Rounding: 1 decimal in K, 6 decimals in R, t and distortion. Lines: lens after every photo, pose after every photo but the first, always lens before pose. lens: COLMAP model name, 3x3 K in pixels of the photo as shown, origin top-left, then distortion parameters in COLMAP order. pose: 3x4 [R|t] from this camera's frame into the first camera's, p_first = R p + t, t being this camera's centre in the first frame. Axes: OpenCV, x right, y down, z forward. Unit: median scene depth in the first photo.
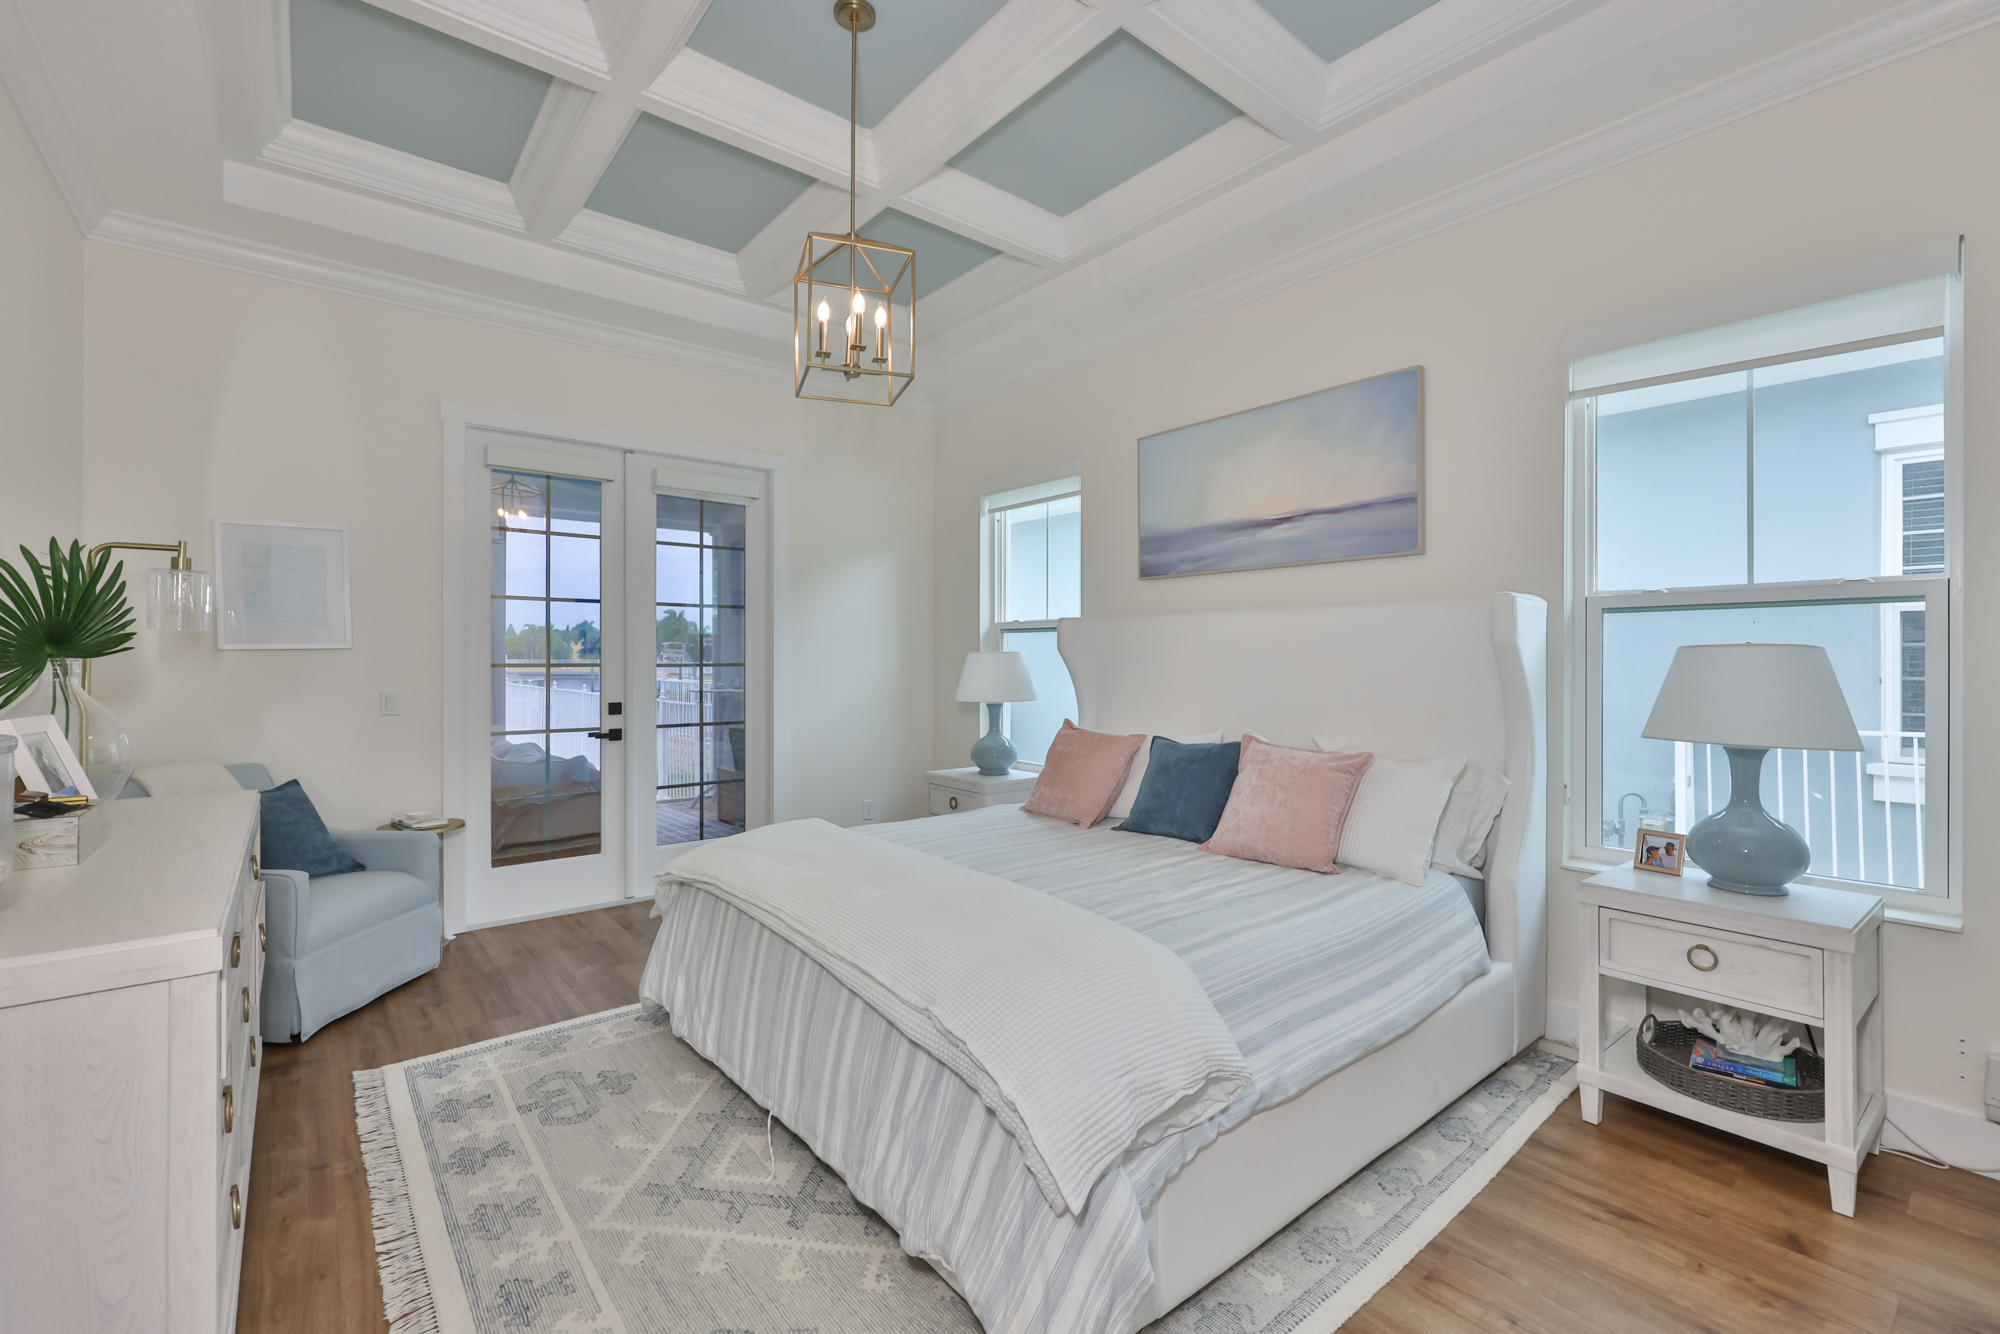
lens RADIAL K [[860.5, 0, 996.8], [0, 860.5, 658.4], [0, 0, 1]] dist [-0.000711, -0.000039]
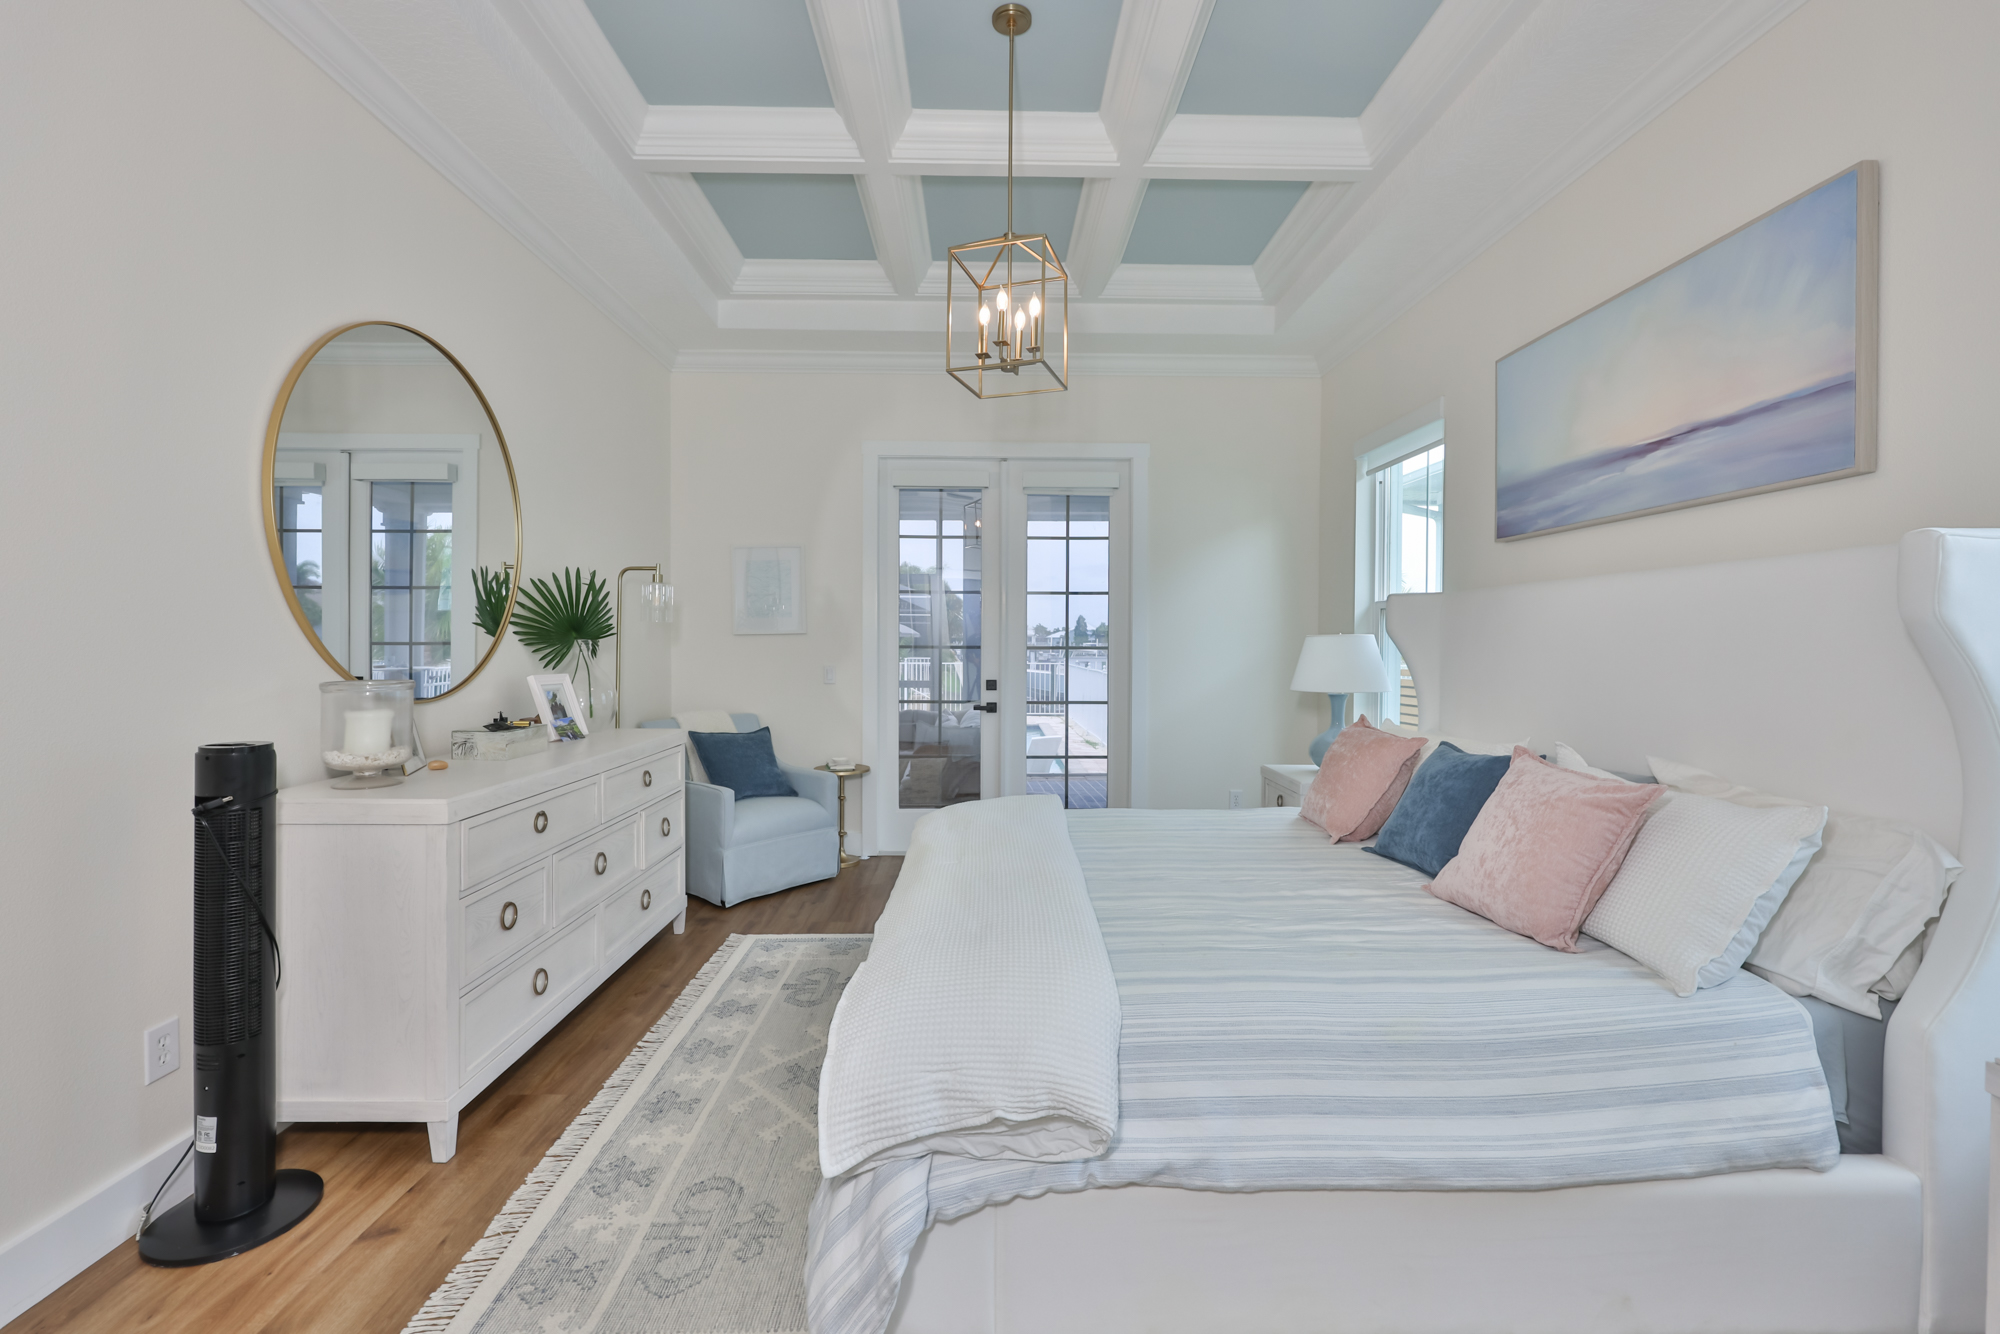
lens RADIAL K [[861.9, 0, 992.7], [0, 861.9, 650.8], [0, 0, 1]] dist [-0.004543, 0.000186]
pose [[0.780958, 0.009560, -0.624510, 0.392181], [-0.003393, 0.999933, 0.011064, -0.000044], [0.624574, -0.006521, 0.780938, 0.140823]]
